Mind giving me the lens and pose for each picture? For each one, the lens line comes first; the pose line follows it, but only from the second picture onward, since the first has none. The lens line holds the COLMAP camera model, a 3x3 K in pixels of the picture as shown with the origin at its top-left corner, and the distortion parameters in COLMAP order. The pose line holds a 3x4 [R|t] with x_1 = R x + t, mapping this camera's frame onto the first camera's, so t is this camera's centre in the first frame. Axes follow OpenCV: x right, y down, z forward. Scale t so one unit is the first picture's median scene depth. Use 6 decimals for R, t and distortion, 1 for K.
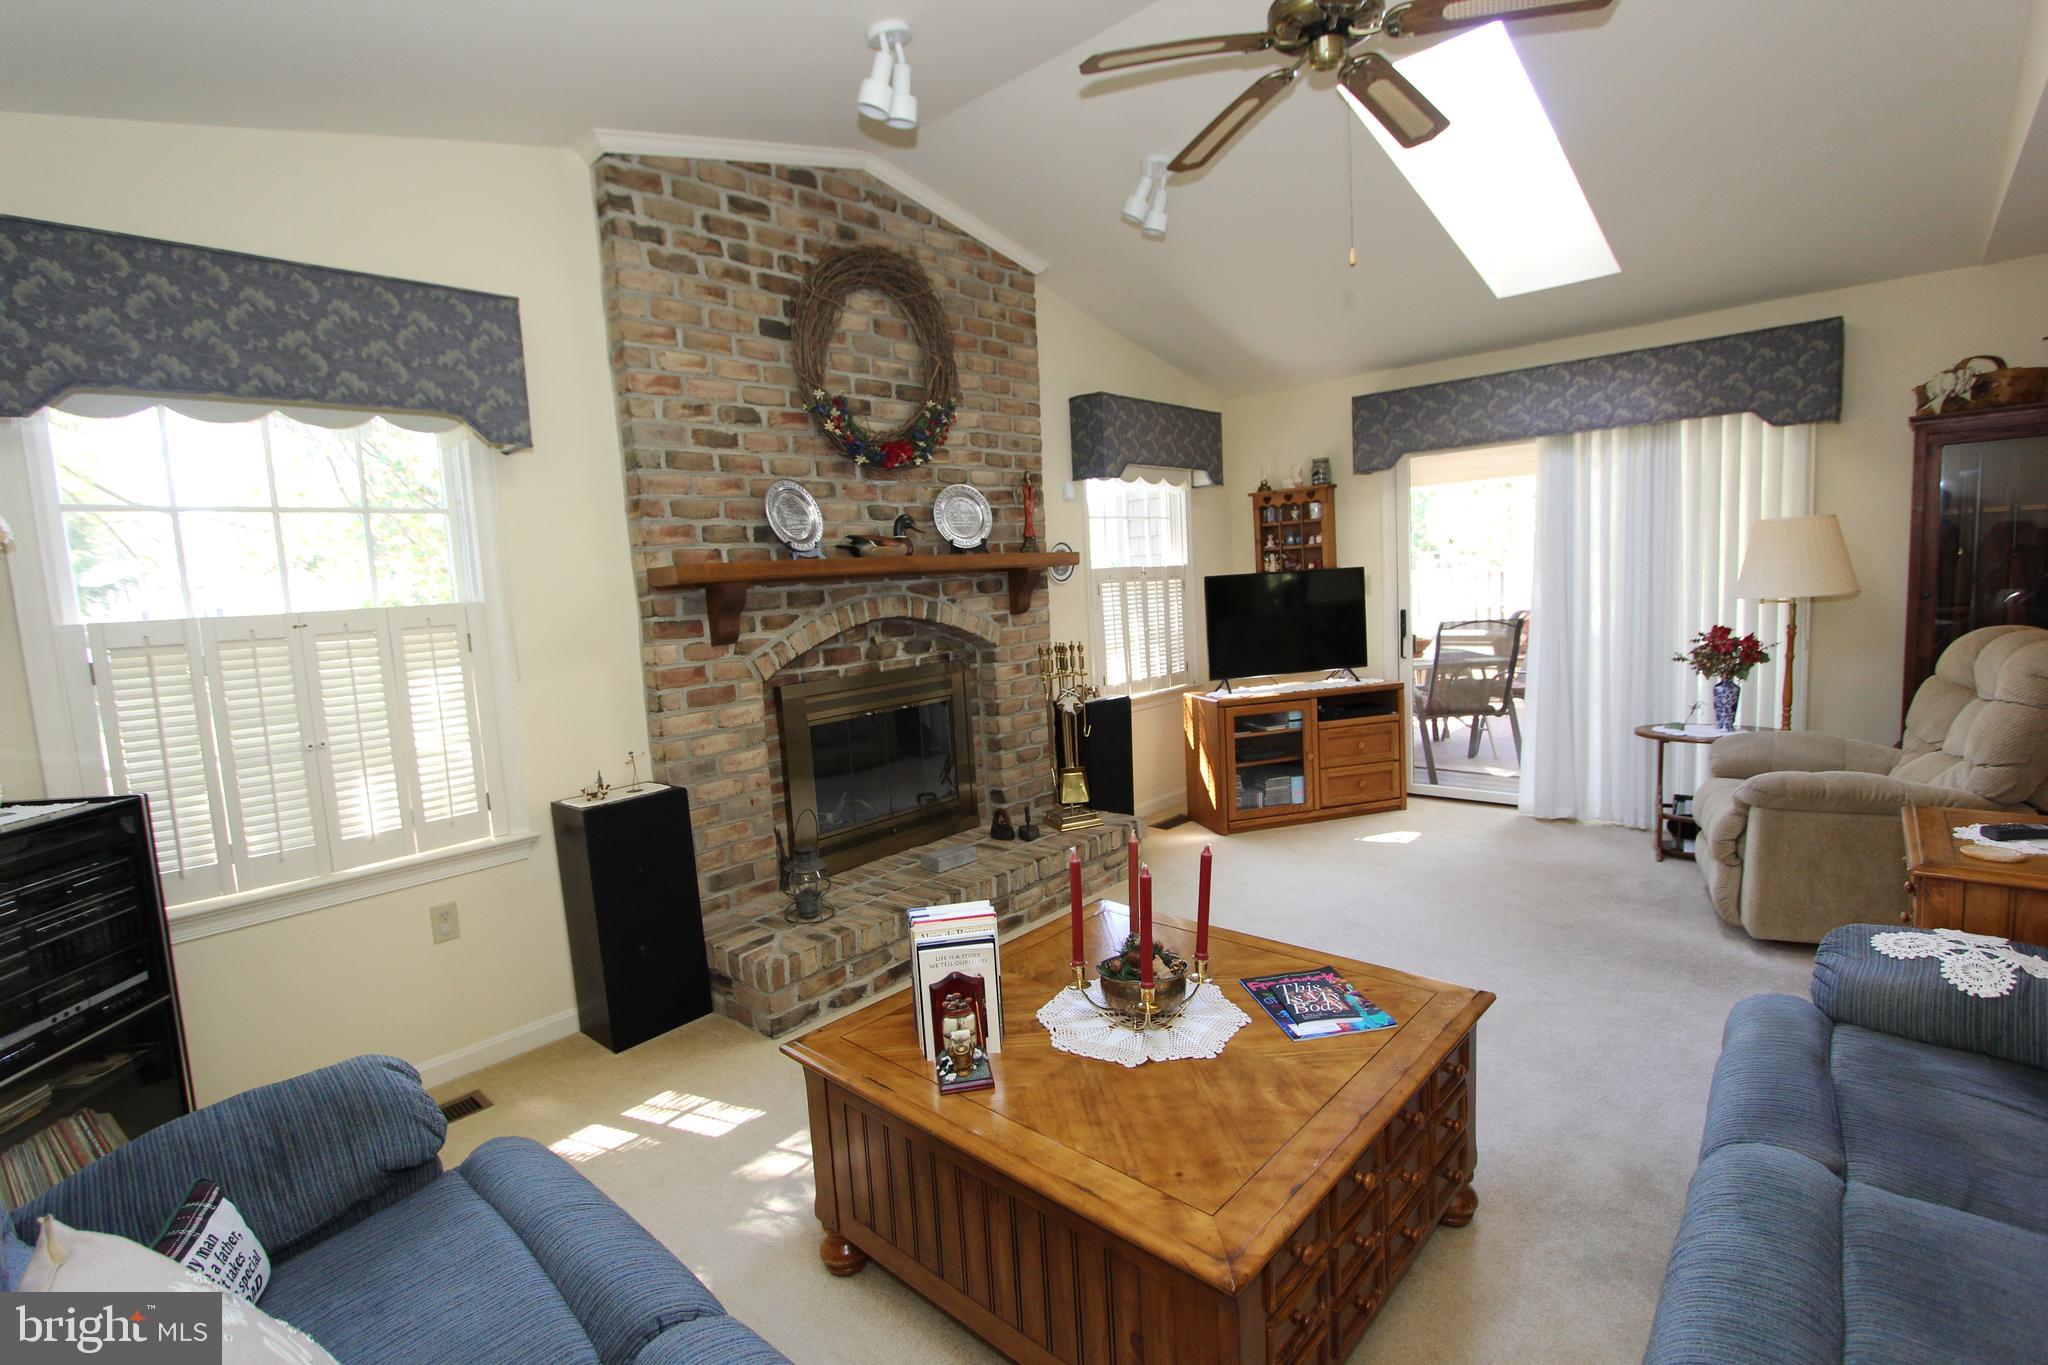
lens RADIAL K [[942.8, 0, 1024.0], [0, 942.8, 682.5], [0, 0, 1]] dist [-0.008902, 0.000743]
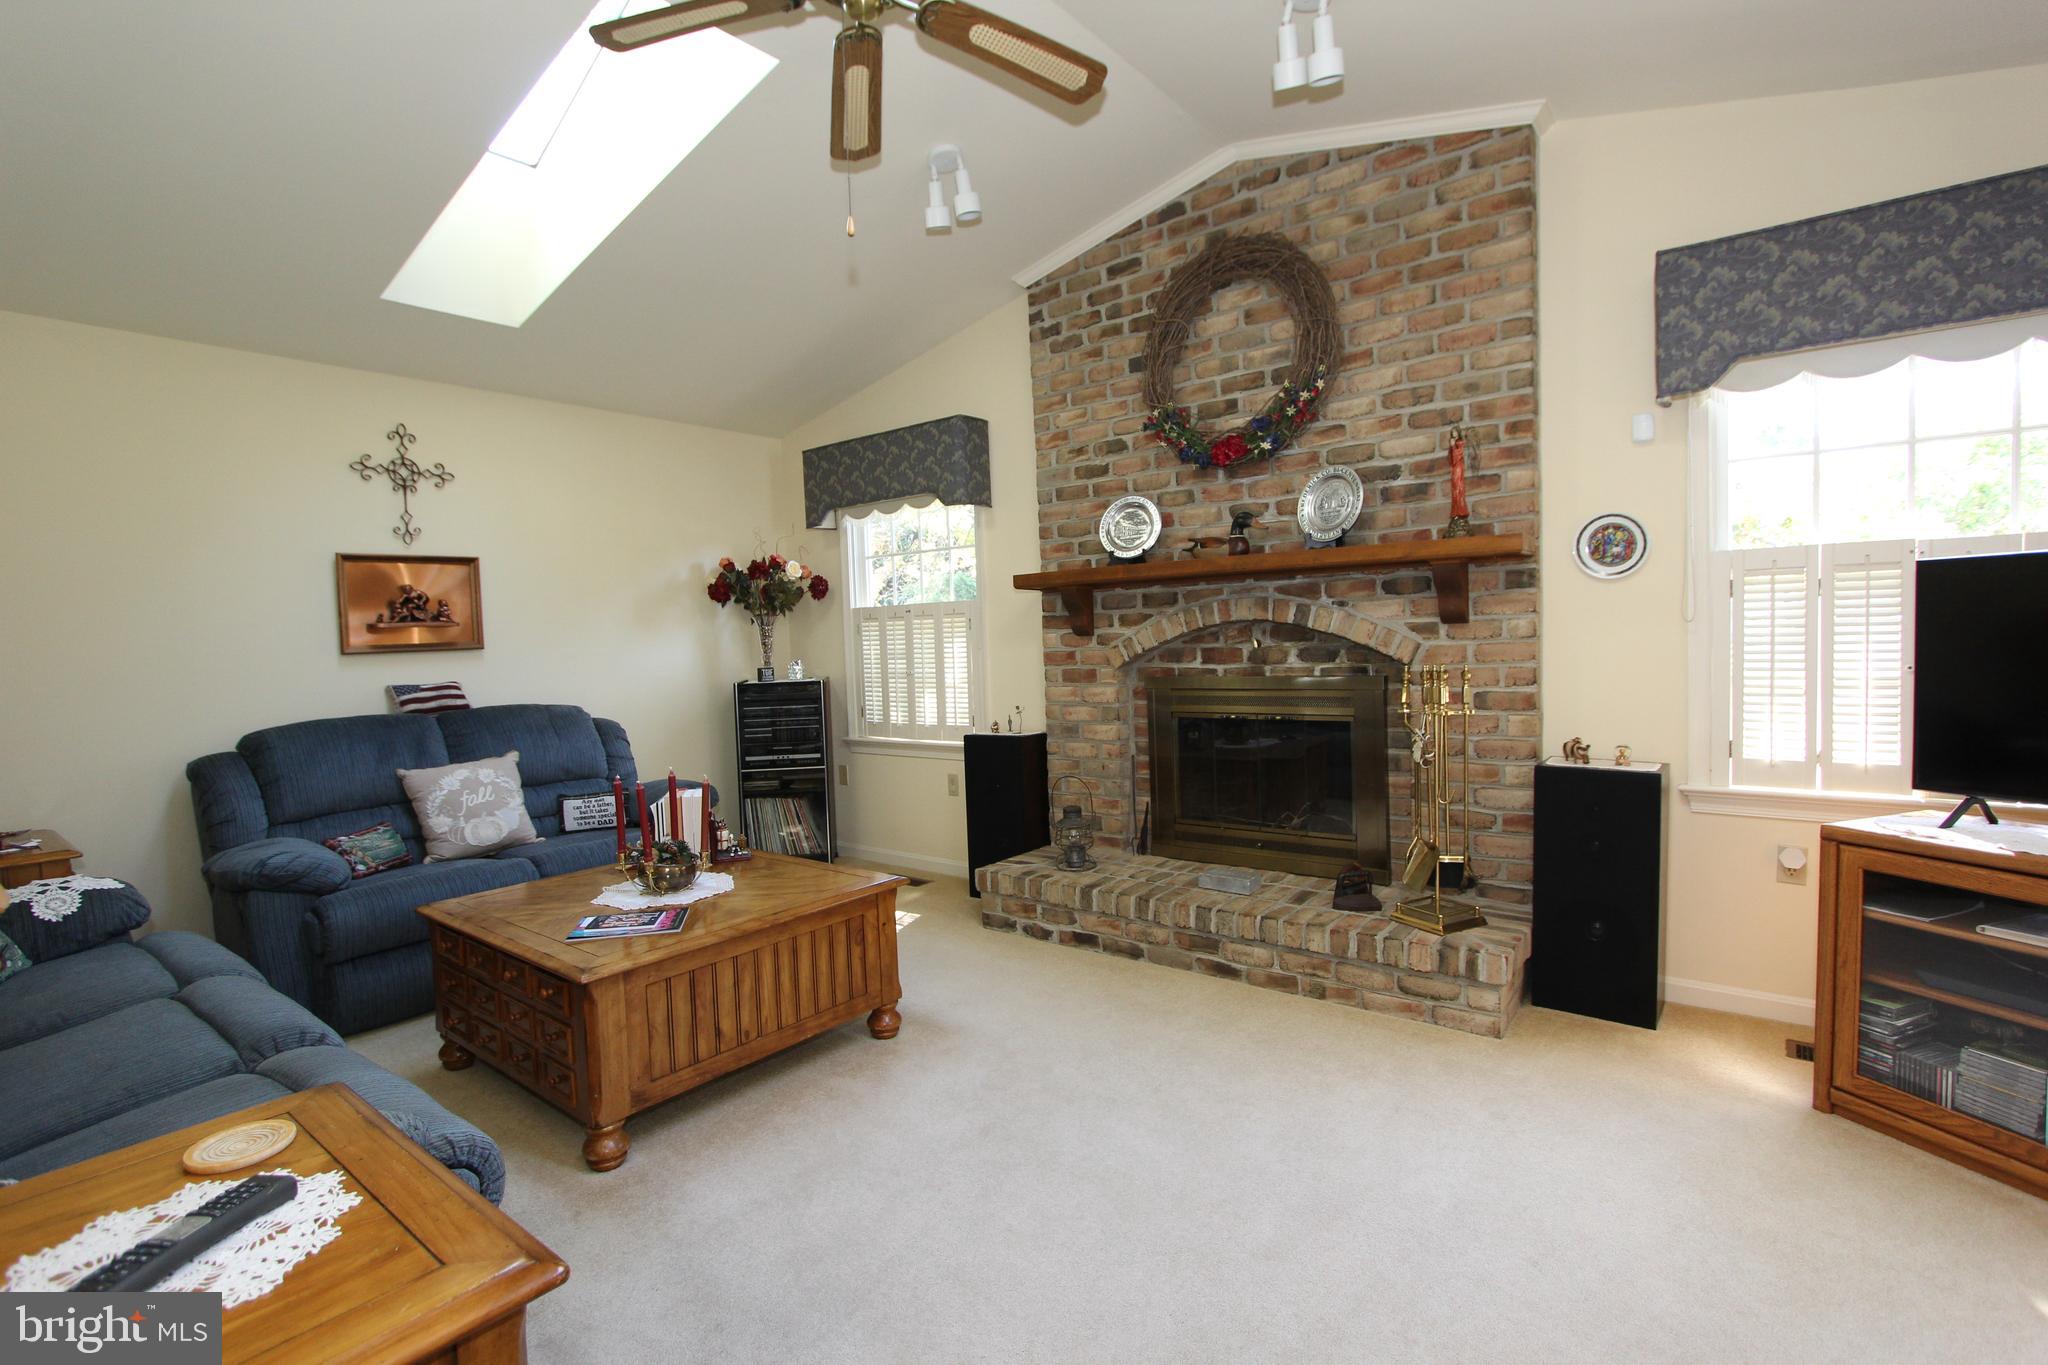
lens RADIAL K [[942.8, 0, 1024.0], [0, 942.8, 682.5], [0, 0, 1]] dist [-0.008902, 0.000743]
pose [[0.080583, 0.105289, -0.991171, 0.847526], [-0.081462, 0.991774, 0.098730, -0.087674], [0.993413, 0.072787, 0.088498, 0.742247]]
